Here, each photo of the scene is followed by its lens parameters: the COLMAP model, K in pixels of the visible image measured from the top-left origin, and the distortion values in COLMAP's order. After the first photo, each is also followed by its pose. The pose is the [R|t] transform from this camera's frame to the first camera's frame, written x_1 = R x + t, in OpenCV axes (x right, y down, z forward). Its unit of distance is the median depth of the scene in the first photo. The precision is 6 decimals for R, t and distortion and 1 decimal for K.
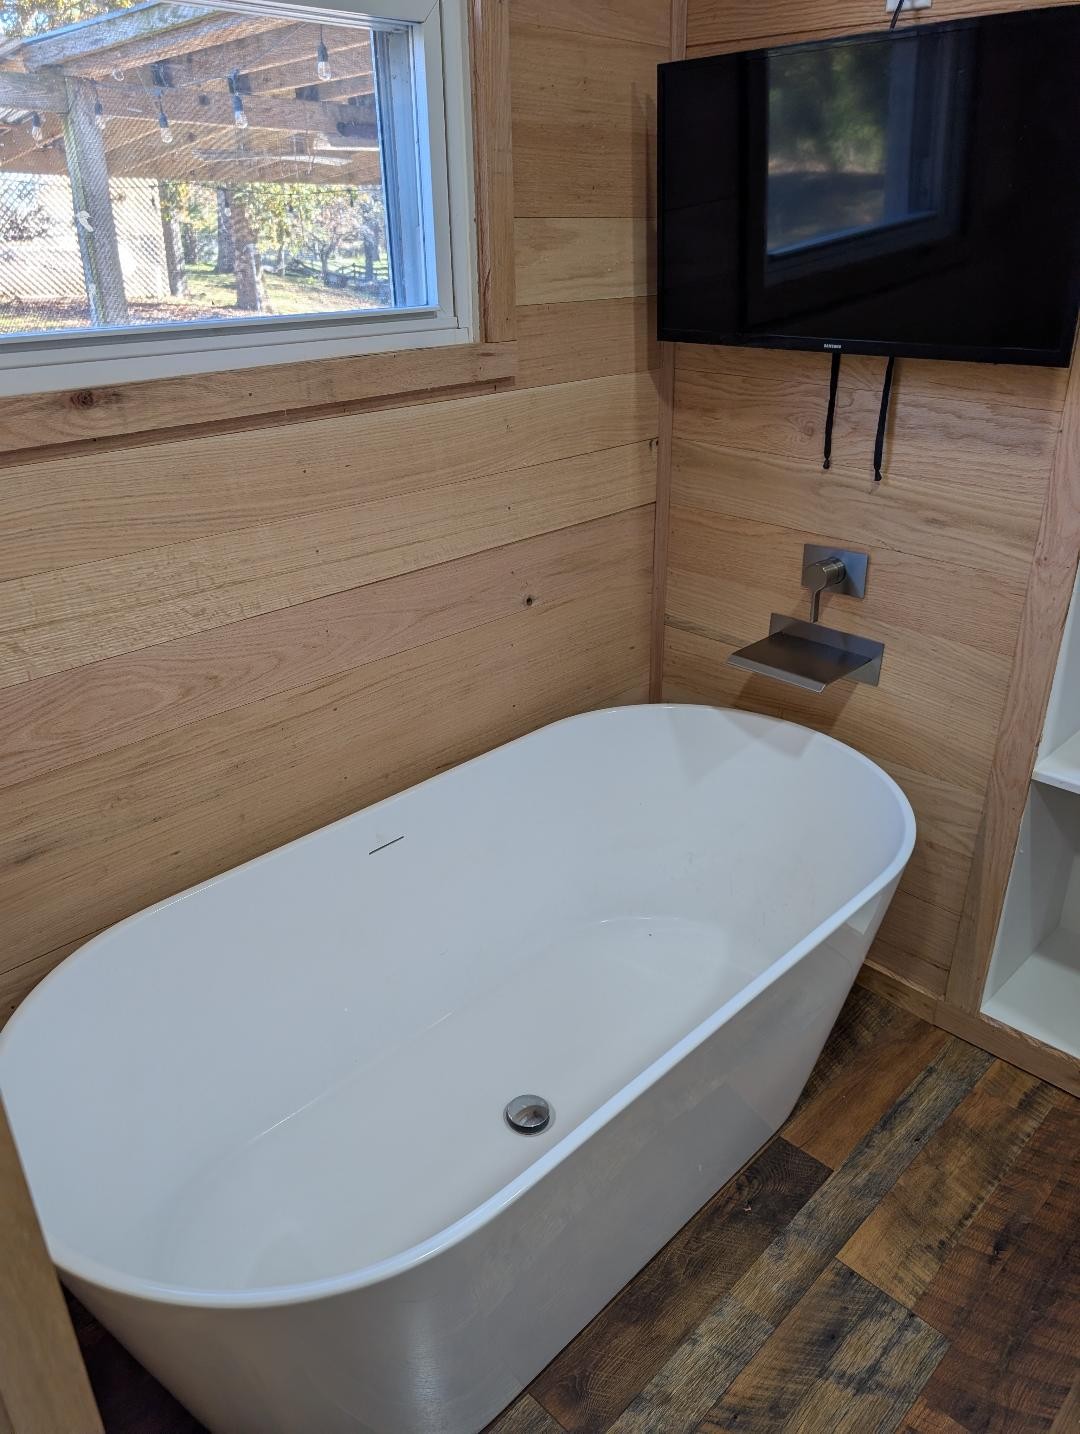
lens RADIAL K [[1038.6, 0, 540.0], [0, 1038.6, 717.0], [0, 0, 1]] dist [0.006998, 0.003655]
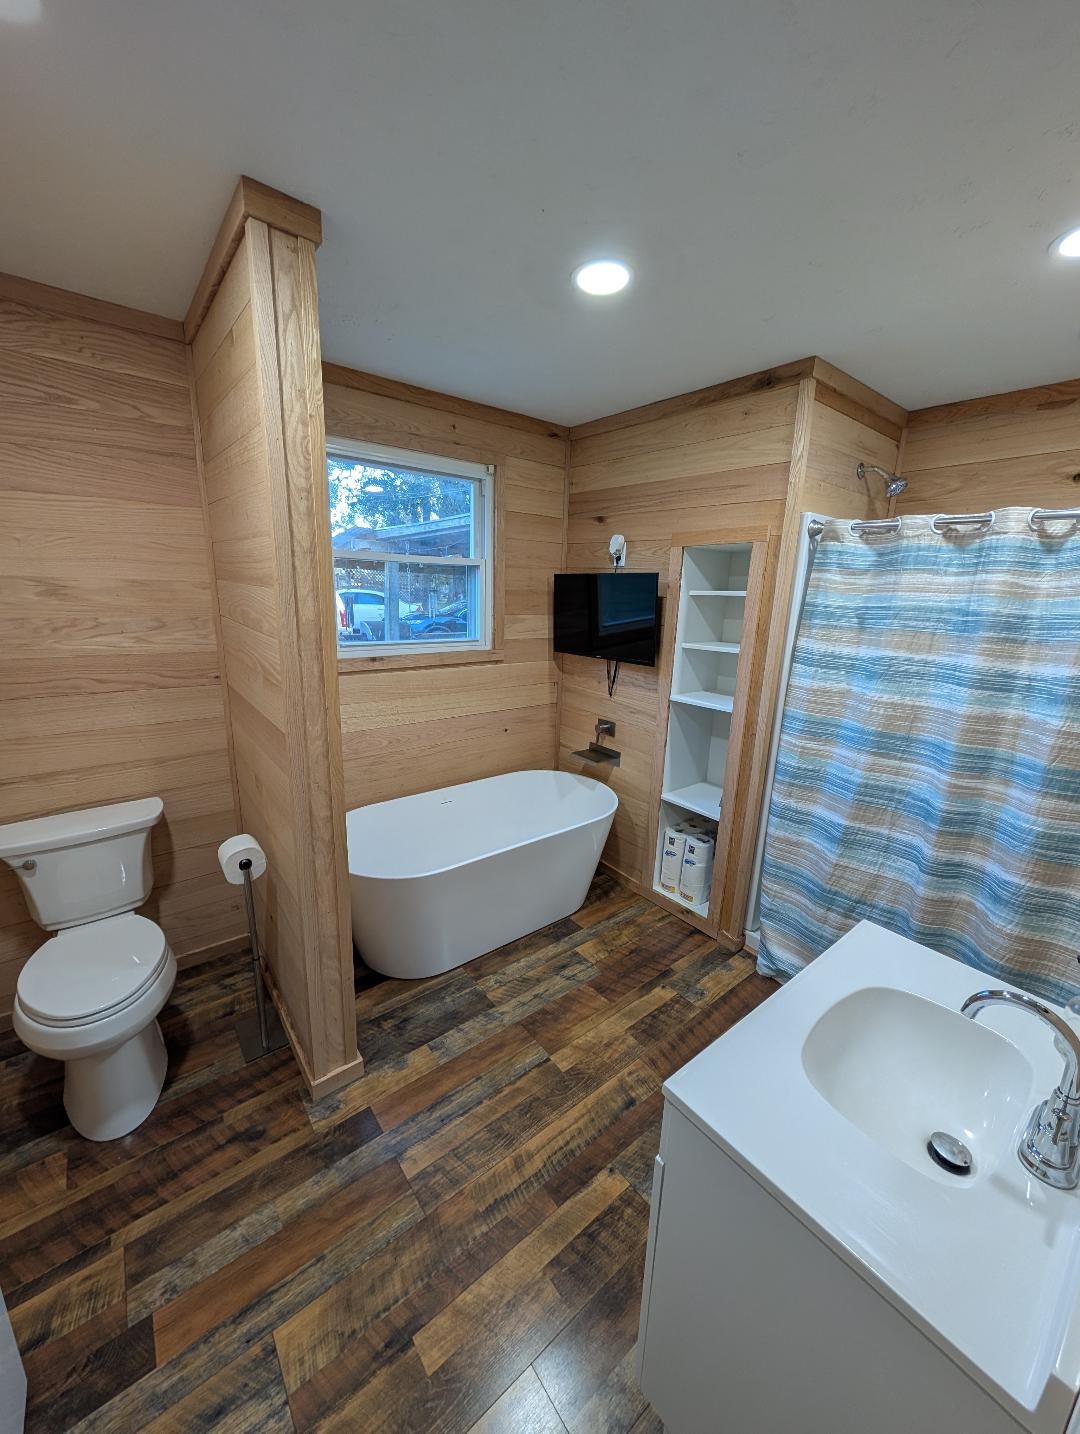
lens RADIAL K [[538.8, 0, 540.0], [0, 538.8, 717.0], [0, 0, 1]] dist [0.000663, 0.000101]
pose [[0.992096, 0.068290, -0.105271, 0.261329], [-0.088287, 0.976042, -0.198867, 0.160638], [0.089168, 0.206589, 0.974356, -0.555185]]
